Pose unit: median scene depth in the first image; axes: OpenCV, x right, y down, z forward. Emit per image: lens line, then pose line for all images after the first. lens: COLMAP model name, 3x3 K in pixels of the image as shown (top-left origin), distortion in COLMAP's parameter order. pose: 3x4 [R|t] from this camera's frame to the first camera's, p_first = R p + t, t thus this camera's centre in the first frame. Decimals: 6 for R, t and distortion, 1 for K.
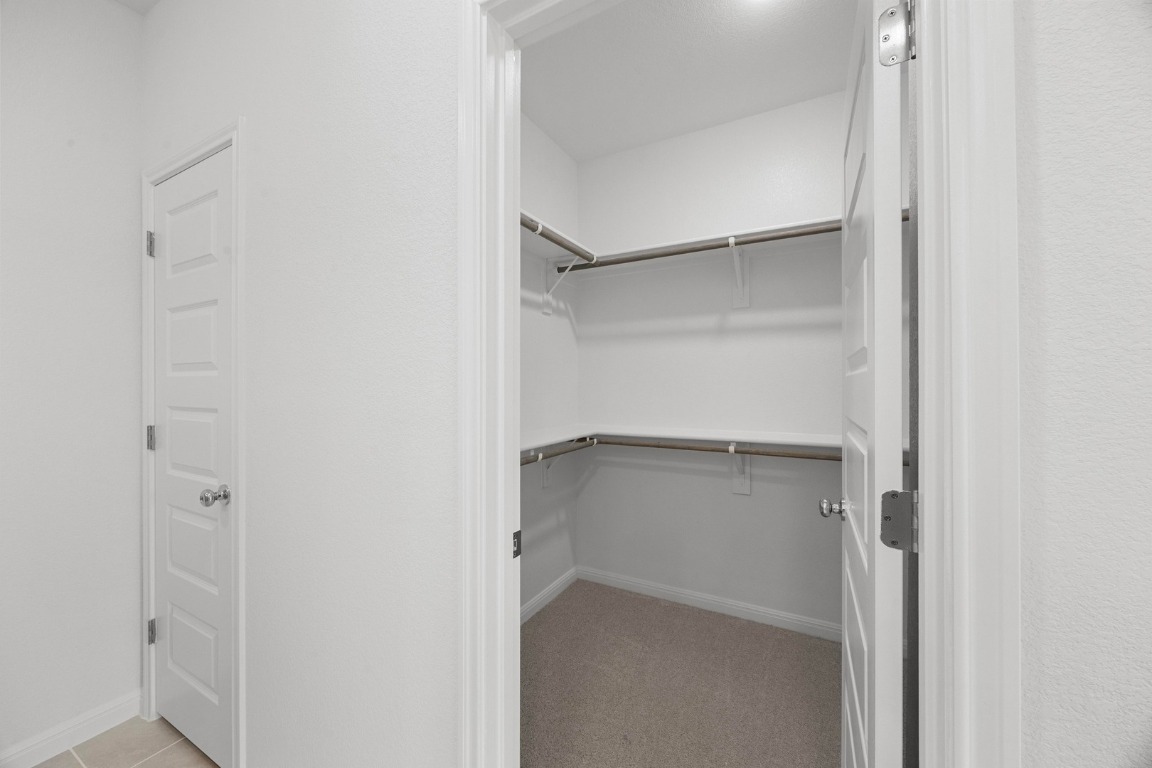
lens RADIAL K [[429.2, 0, 573.3], [0, 429.2, 380.8], [0, 0, 1]] dist [0.000692, 0.000114]
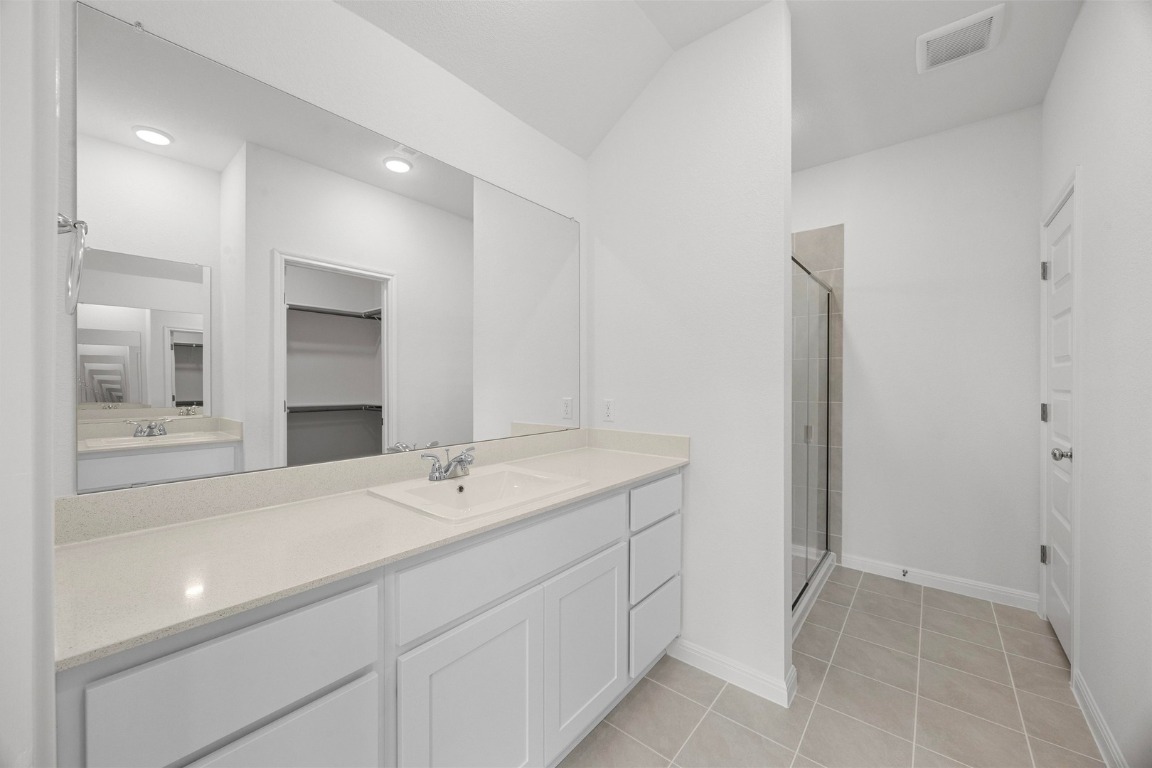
lens RADIAL K [[429.2, 0, 573.3], [0, 429.2, 380.8], [0, 0, 1]] dist [0.000692, 0.000114]
pose [[-0.193894, 0.007123, -0.980997, 0.669385], [-0.001571, 0.999970, 0.007571, 0.025467], [0.981021, 0.003009, -0.193877, -0.210239]]
